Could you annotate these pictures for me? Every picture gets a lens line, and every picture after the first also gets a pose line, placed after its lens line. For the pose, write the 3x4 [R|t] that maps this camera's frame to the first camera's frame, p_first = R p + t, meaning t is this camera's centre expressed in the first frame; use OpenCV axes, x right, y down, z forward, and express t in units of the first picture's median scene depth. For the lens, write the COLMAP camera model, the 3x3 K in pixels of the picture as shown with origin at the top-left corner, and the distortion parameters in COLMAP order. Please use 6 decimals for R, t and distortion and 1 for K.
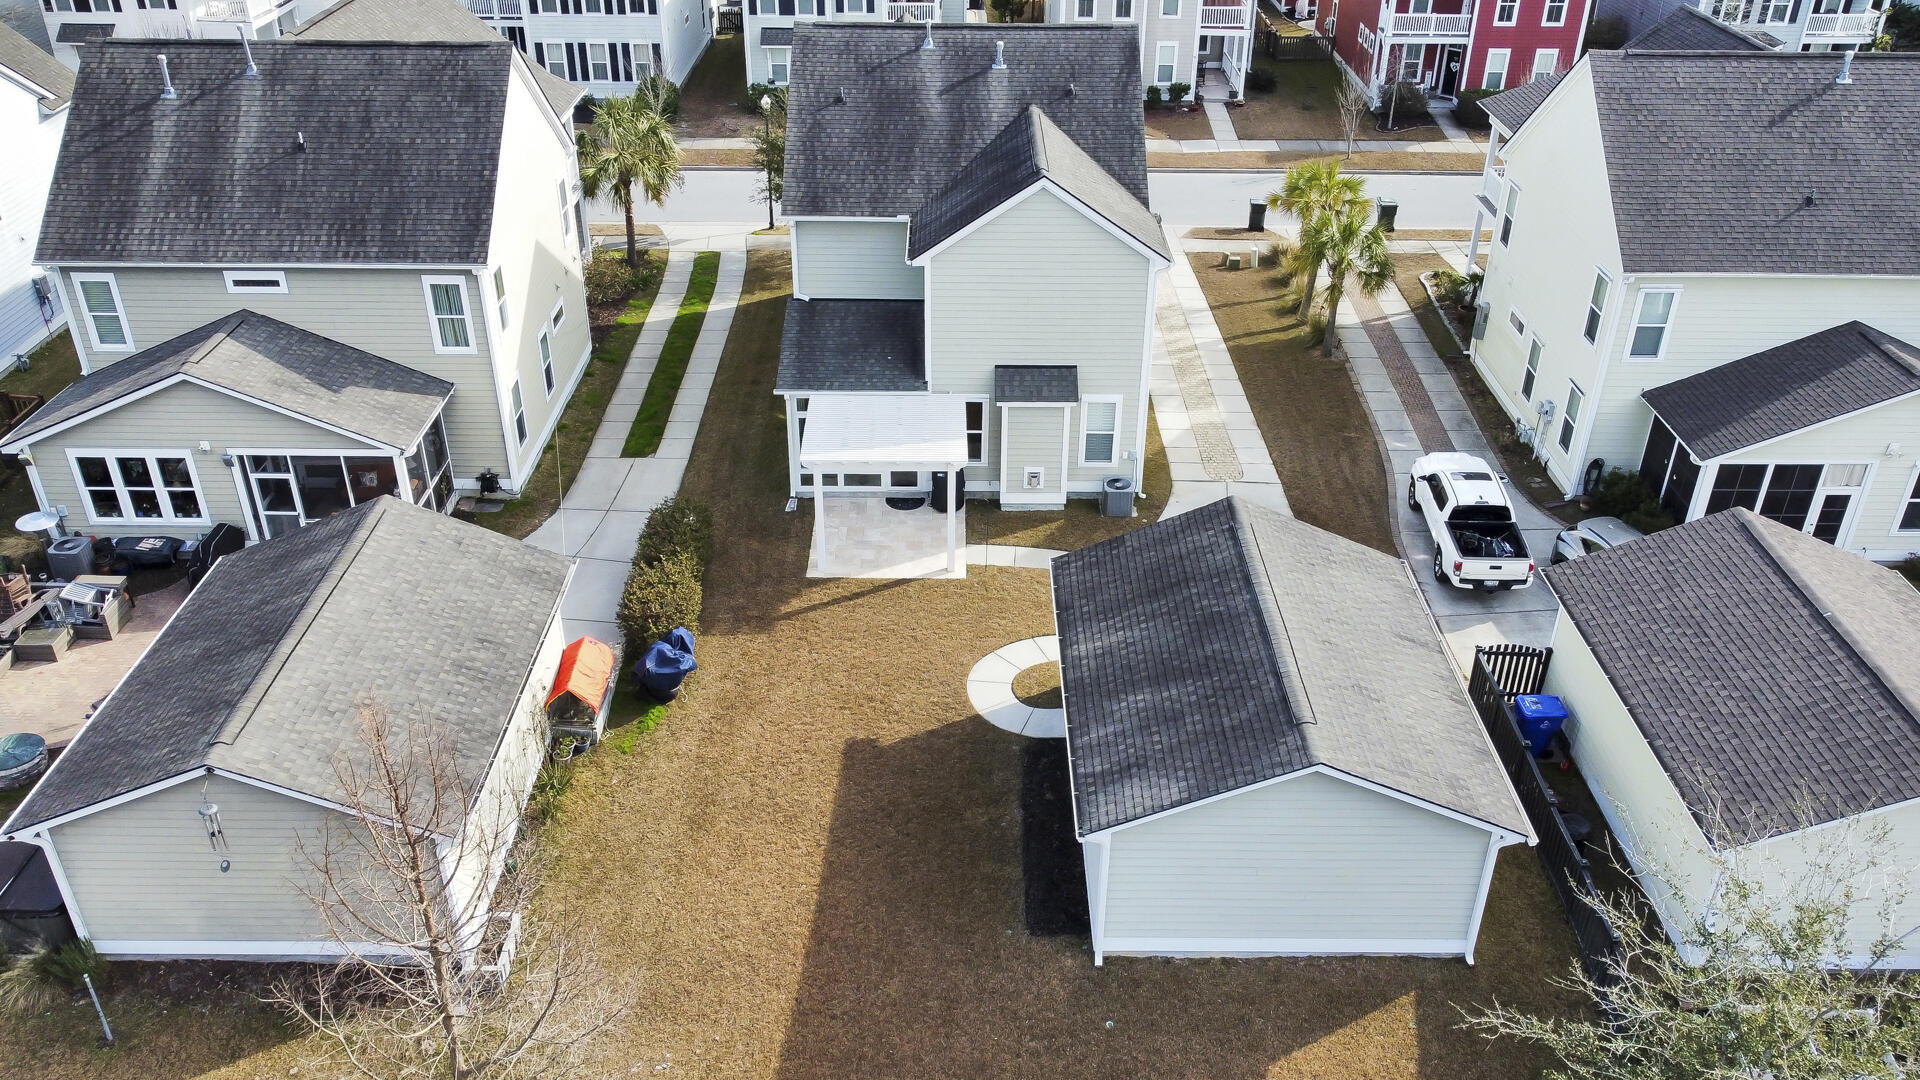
lens RADIAL K [[1526.6, 0, 960.0], [0, 1526.6, 540.0], [0, 0, 1]] dist [-0.002377, 0.000384]
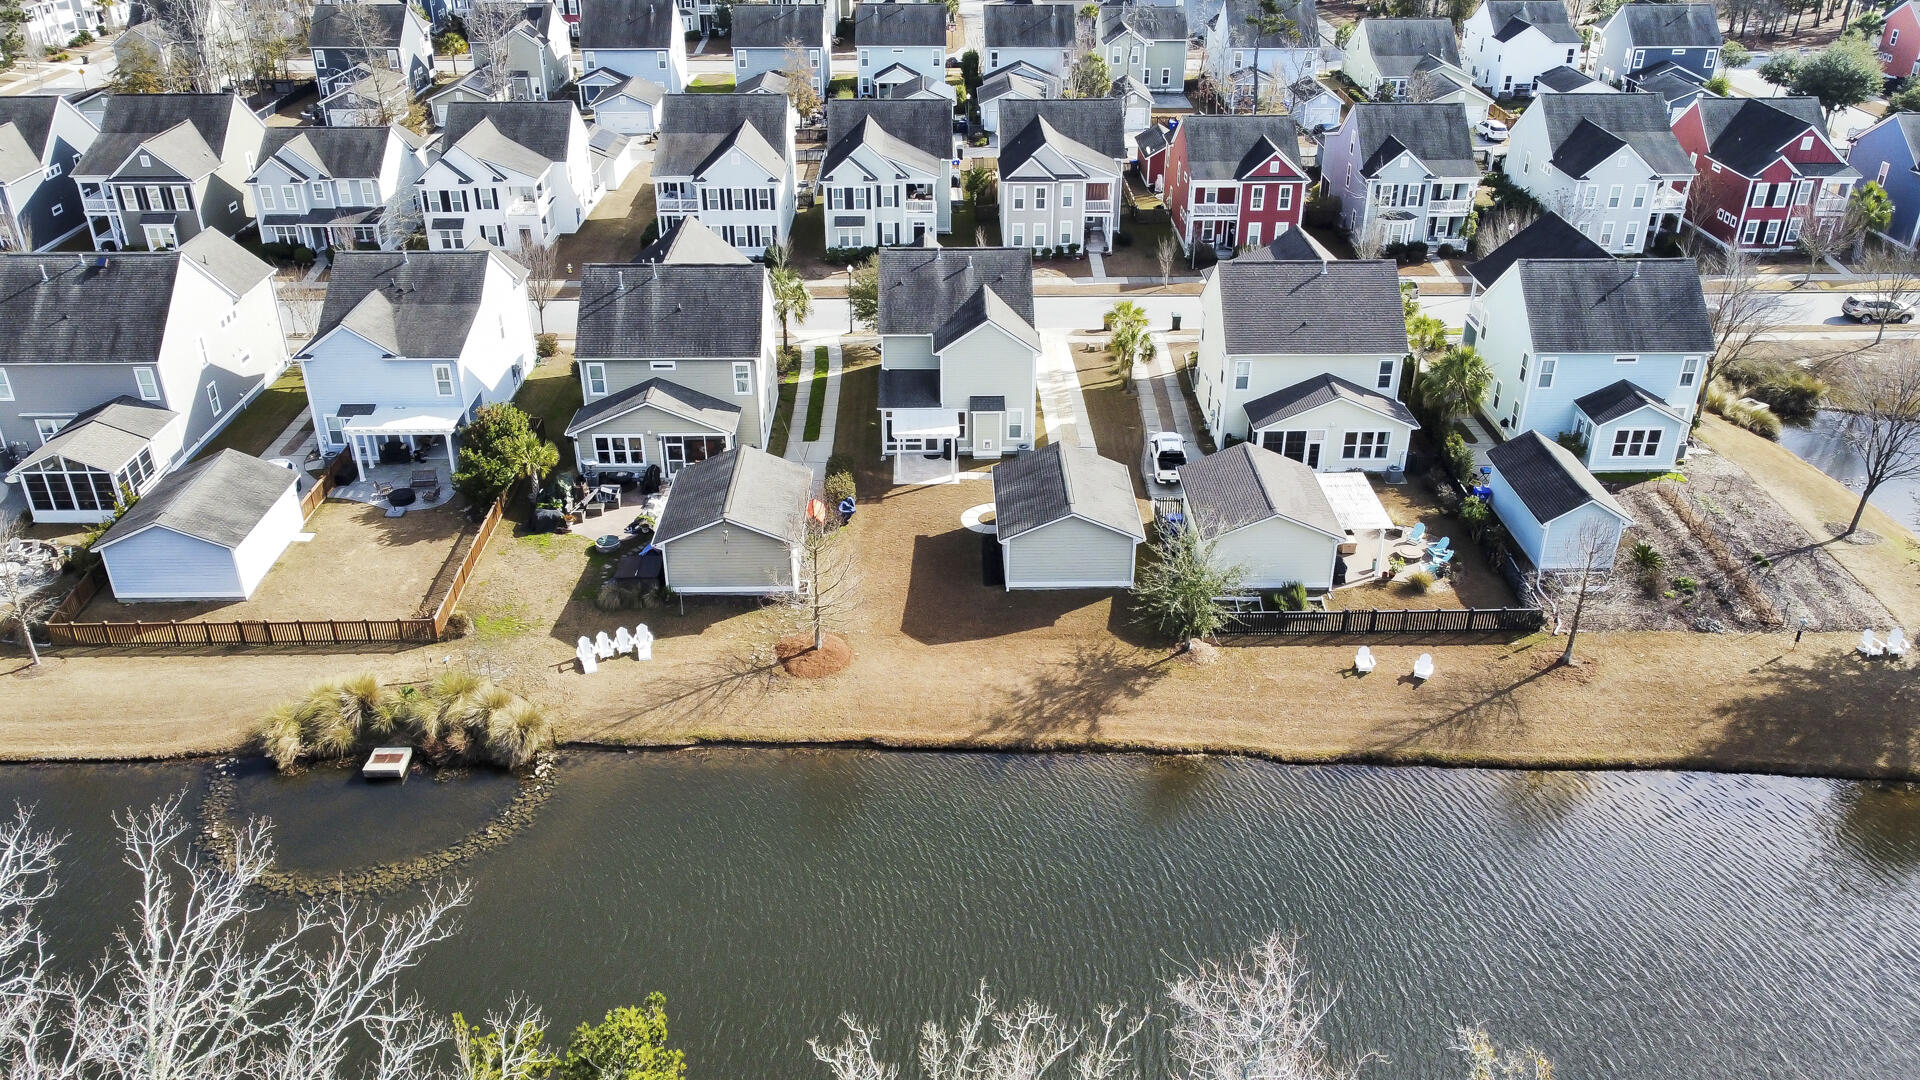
lens RADIAL K [[1456.2, 0, 960.0], [0, 1456.2, 540.0], [0, 0, 1]] dist [-0.000210, -0.000202]
pose [[0.999803, -0.015142, 0.012861, -0.024732], [0.015628, 0.999132, -0.038608, 0.193793], [-0.012266, 0.038802, 0.999172, -1.241406]]
